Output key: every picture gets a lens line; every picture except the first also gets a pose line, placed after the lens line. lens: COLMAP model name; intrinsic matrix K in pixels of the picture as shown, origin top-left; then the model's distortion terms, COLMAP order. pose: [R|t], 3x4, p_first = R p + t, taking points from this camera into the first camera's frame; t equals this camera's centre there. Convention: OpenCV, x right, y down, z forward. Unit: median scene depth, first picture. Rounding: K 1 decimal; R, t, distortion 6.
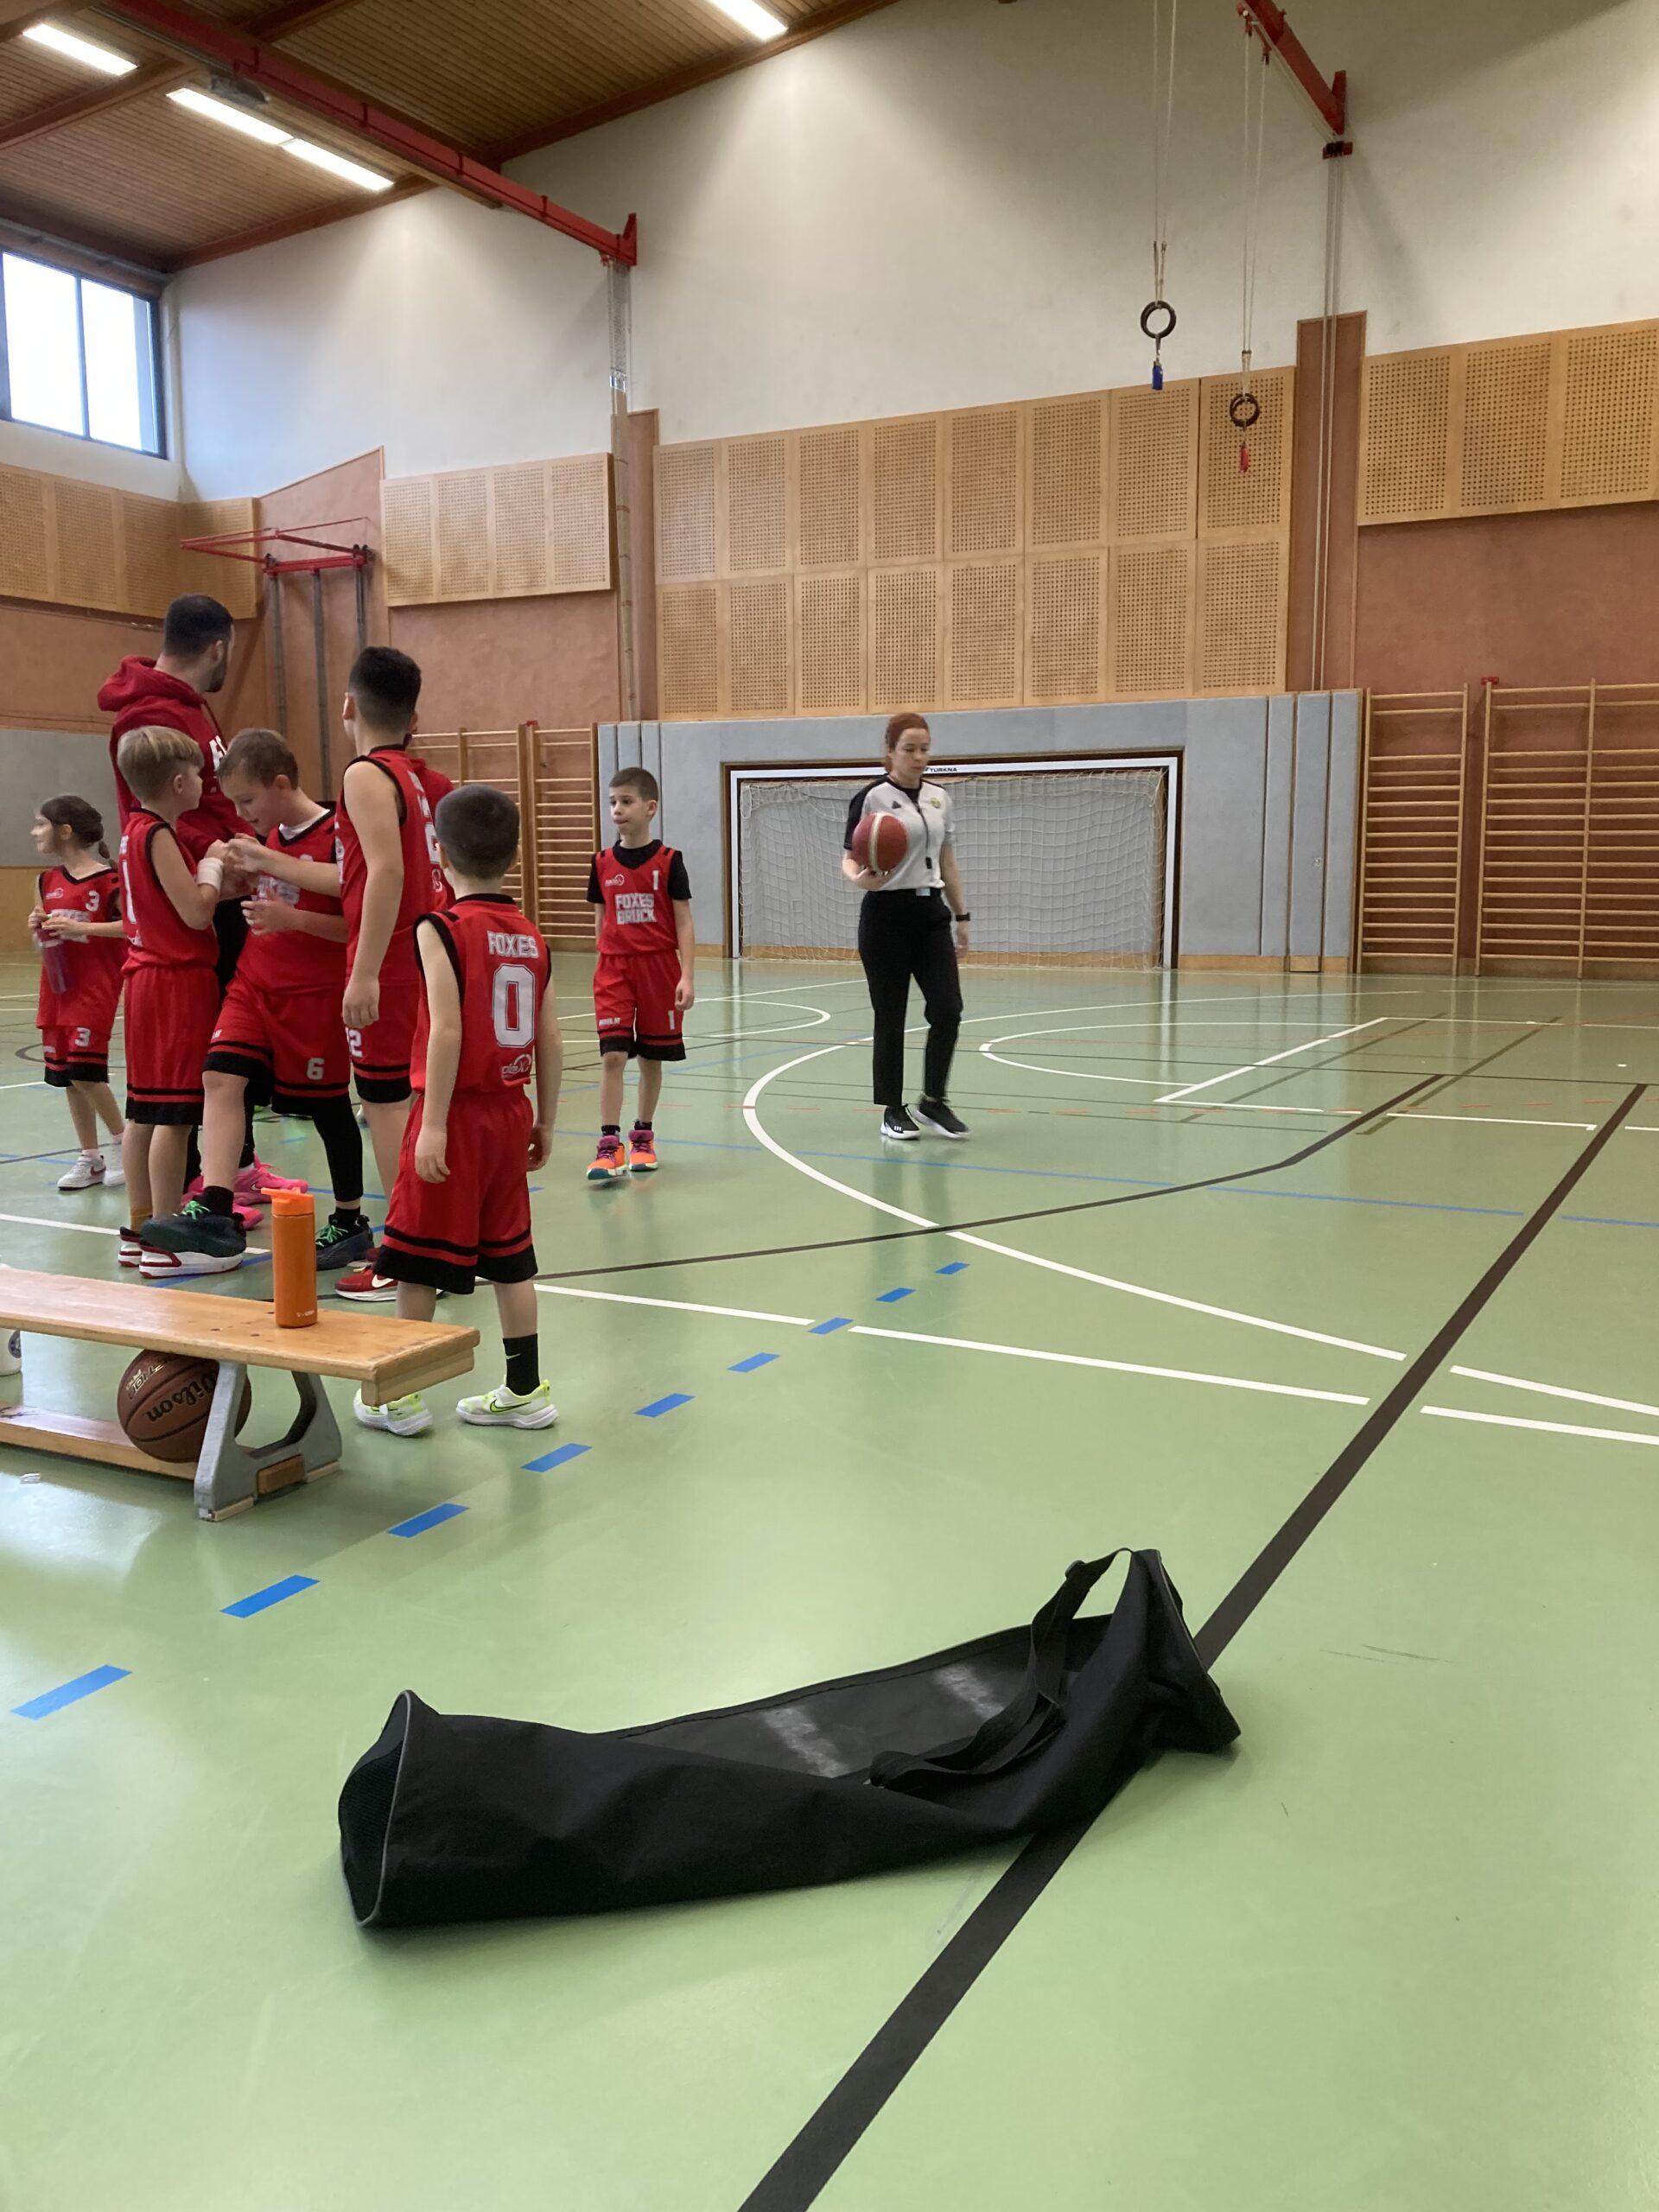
lens RADIAL K [[1769.3, 0, 841.4], [0, 1769.3, 1113.0], [0, 0, 1]] dist [-0.006988, 0.000590]
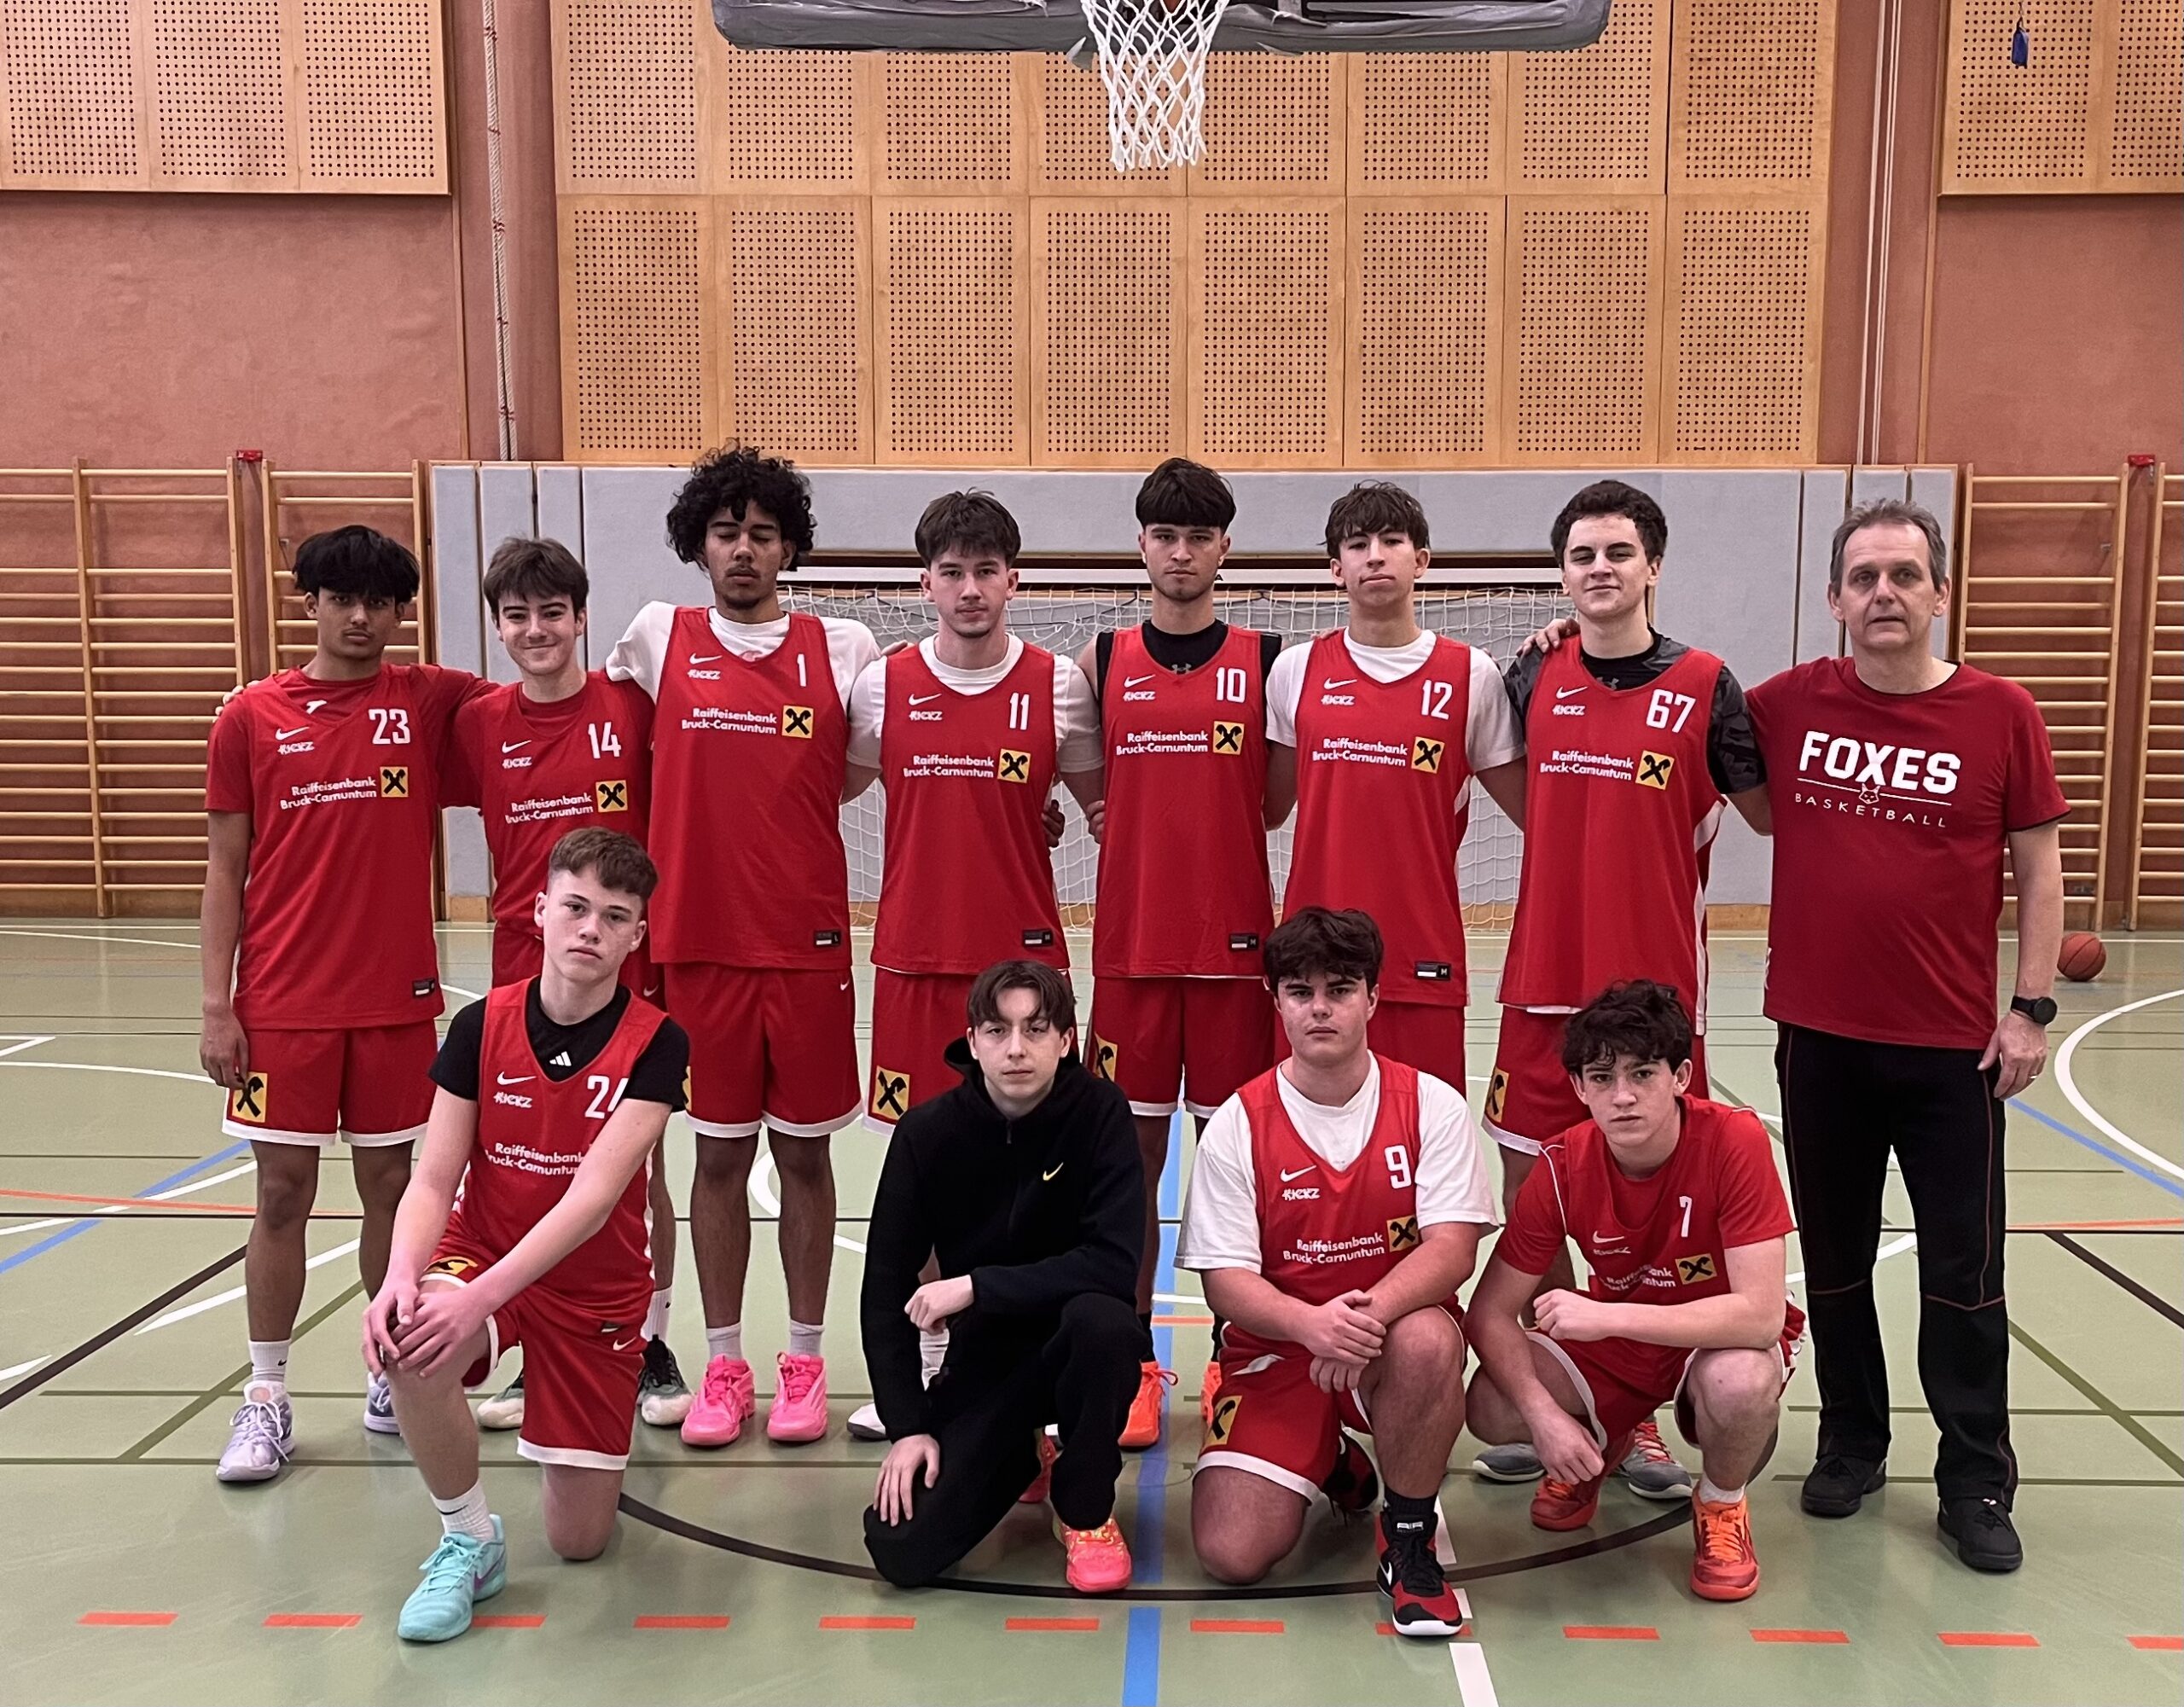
lens RADIAL K [[1805.3, 0, 1100.0], [0, 1805.3, 851.4], [0, 0, 1]] dist [0.007008, 0.001699]
pose [[0.893726, -0.038874, 0.446926, -0.231633], [0.058443, 0.997838, -0.030077, -0.100199], [-0.444790, 0.053000, 0.894065, 0.549472]]
